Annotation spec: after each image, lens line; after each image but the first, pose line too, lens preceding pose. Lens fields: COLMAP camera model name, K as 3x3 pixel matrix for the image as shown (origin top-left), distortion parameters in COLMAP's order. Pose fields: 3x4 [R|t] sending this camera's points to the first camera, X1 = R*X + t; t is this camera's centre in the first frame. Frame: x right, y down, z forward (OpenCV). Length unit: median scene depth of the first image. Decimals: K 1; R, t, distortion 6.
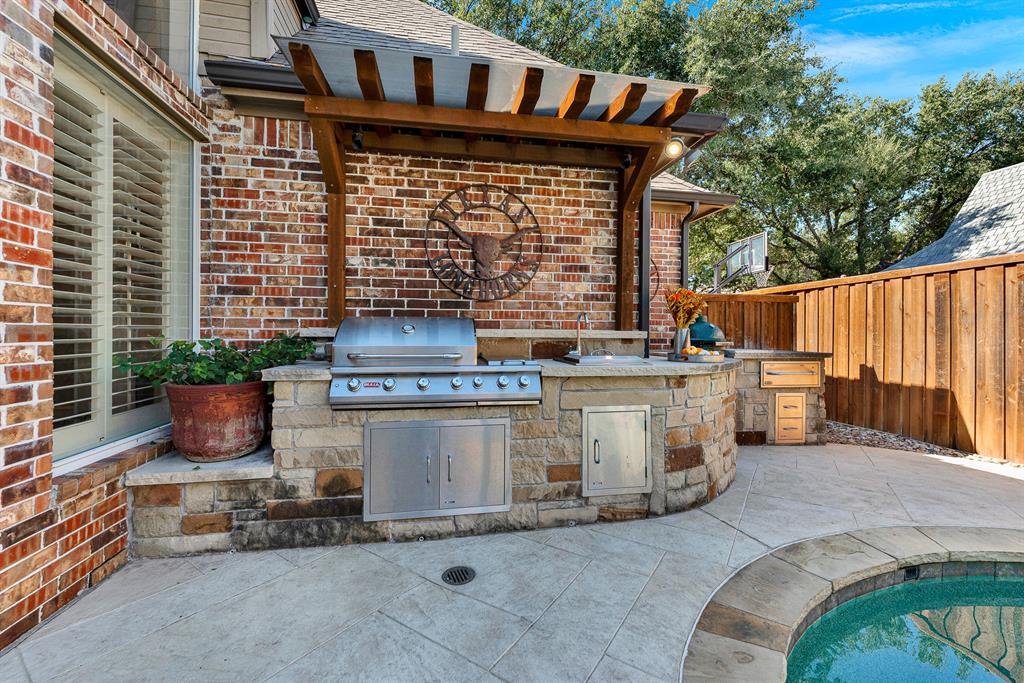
lens RADIAL K [[418.9, 0, 511.7], [0, 418.9, 332.5], [0, 0, 1]] dist [0.000819, -0.000170]
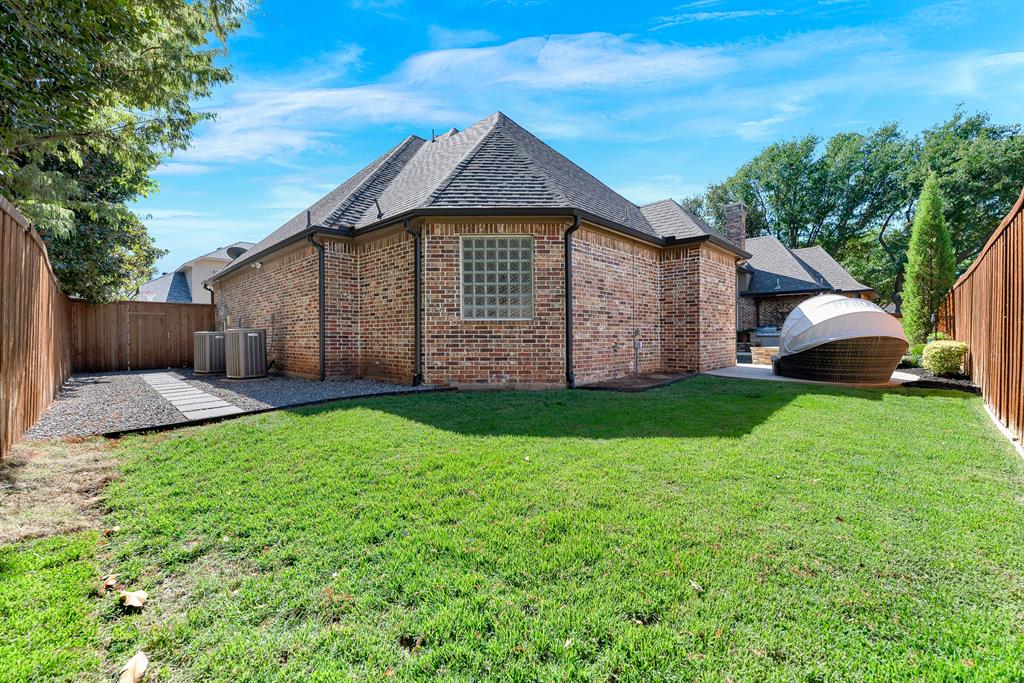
lens RADIAL K [[418.9, 0, 512.9], [0, 418.9, 339.6], [0, 0, 1]] dist [0.000819, -0.000170]
pose [[0.585073, -0.001367, -0.810980, 2.311863], [0.004085, 0.999991, 0.001261, 0.134077], [0.810971, -0.004050, 0.585073, -5.179664]]
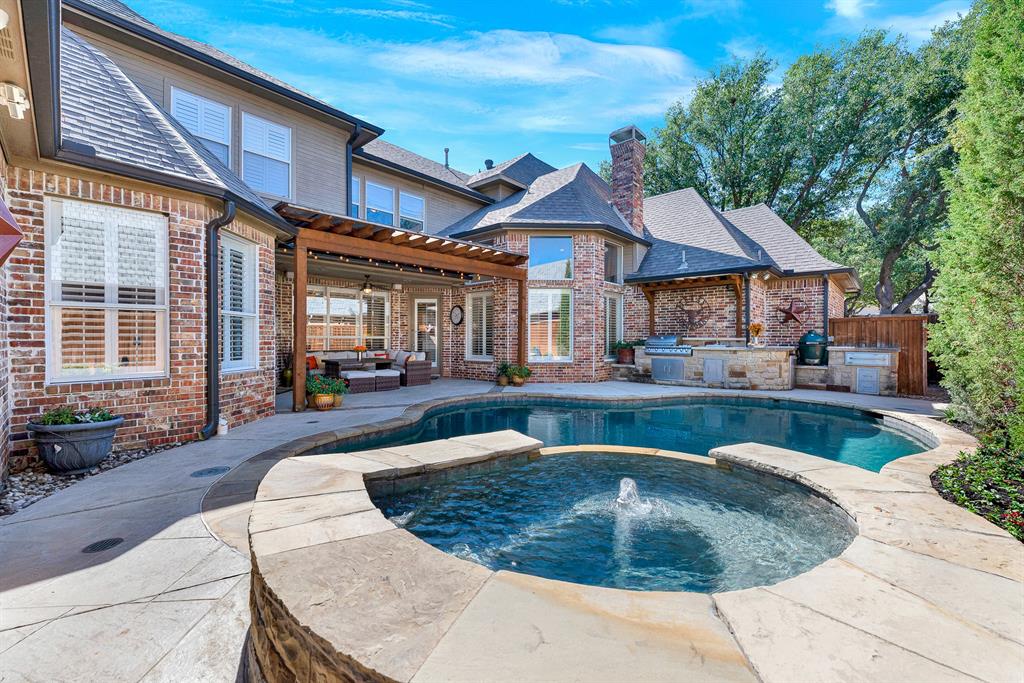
lens RADIAL K [[418.9, 0, 512.9], [0, 418.9, 339.5], [0, 0, 1]] dist [0.000819, -0.000170]
pose [[0.614663, -0.001491, -0.788788, 1.539275], [0.002345, 0.999997, -0.000063, 0.003815], [0.788786, -0.001810, 0.614665, -1.999341]]
